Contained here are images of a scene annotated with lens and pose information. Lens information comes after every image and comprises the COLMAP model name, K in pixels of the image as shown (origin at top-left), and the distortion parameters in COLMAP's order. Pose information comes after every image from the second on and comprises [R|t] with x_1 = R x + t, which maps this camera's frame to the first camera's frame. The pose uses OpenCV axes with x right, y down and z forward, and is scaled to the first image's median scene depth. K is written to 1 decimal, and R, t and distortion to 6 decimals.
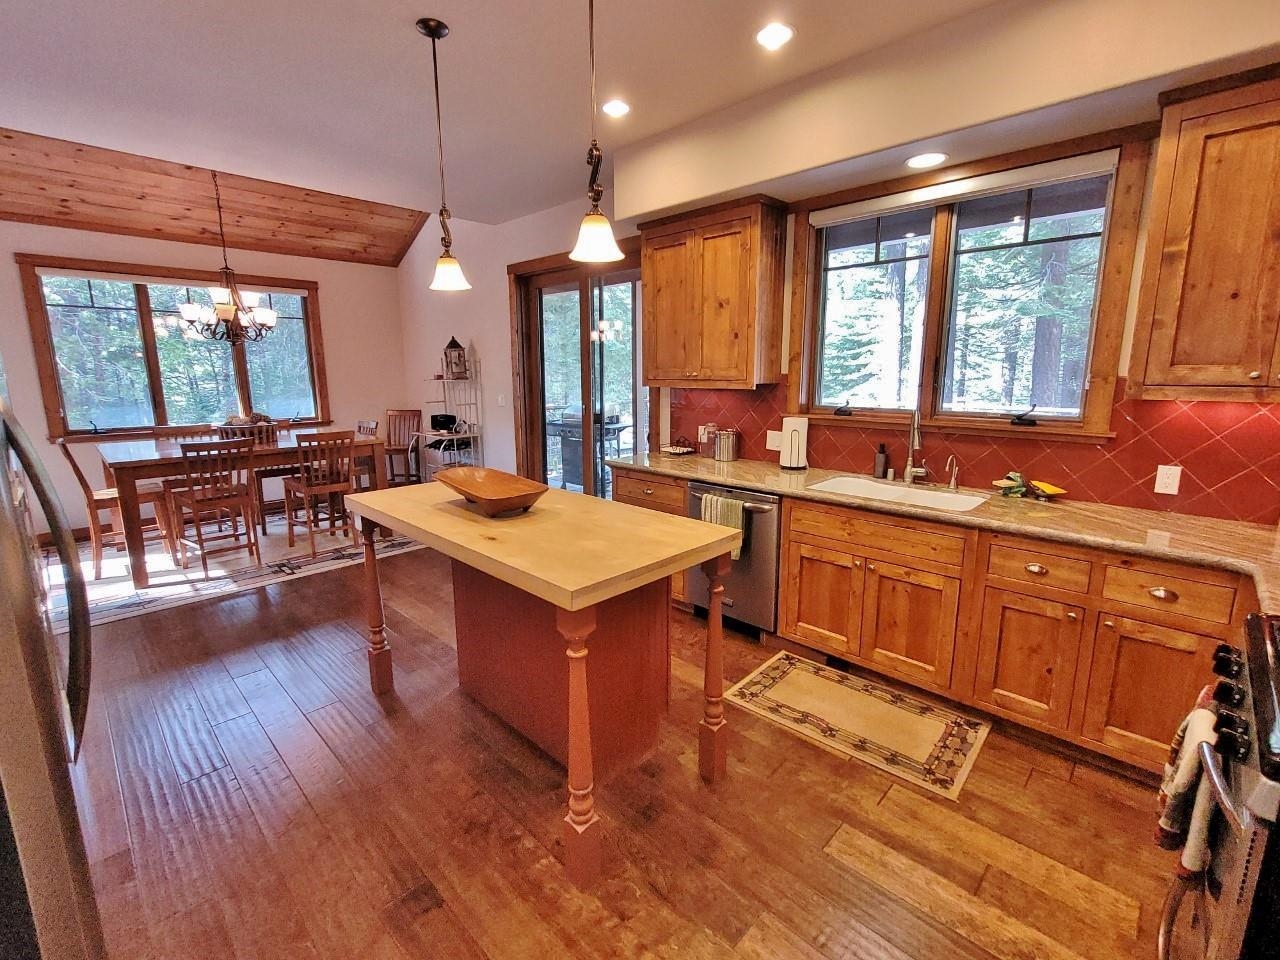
lens RADIAL K [[574.3, 0, 639.8], [0, 574.3, 476.9], [0, 0, 1]] dist [-0.000558, -0.000034]
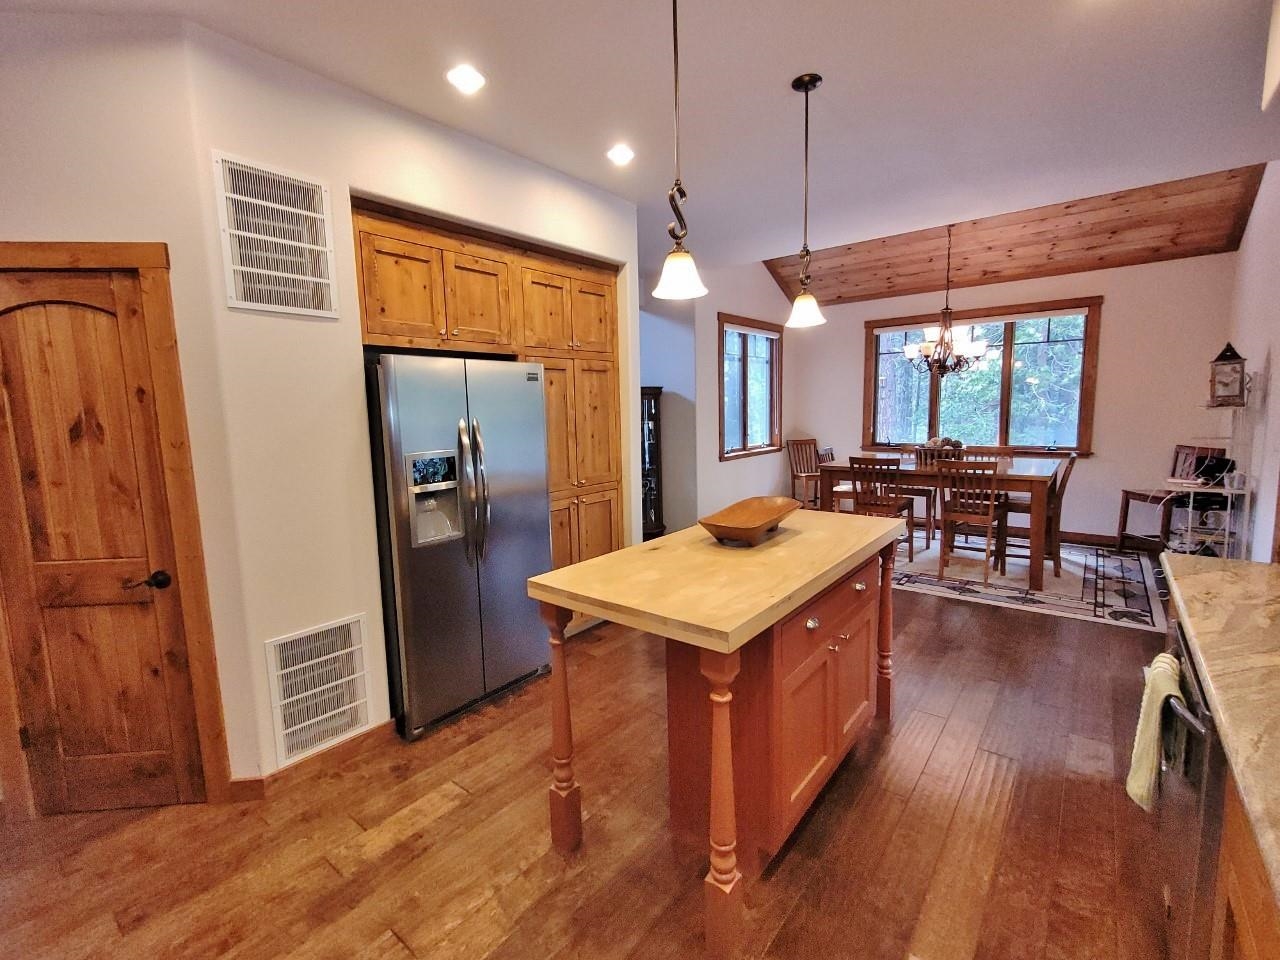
lens RADIAL K [[565.8, 0, 641.4], [0, 565.8, 473.7], [0, 0, 1]] dist [-0.000405, 0.000039]
pose [[0.093415, 0.120657, -0.988289, 0.339202], [-0.160184, 0.981520, 0.104690, -0.062870], [0.982657, 0.148529, 0.111016, 0.320285]]
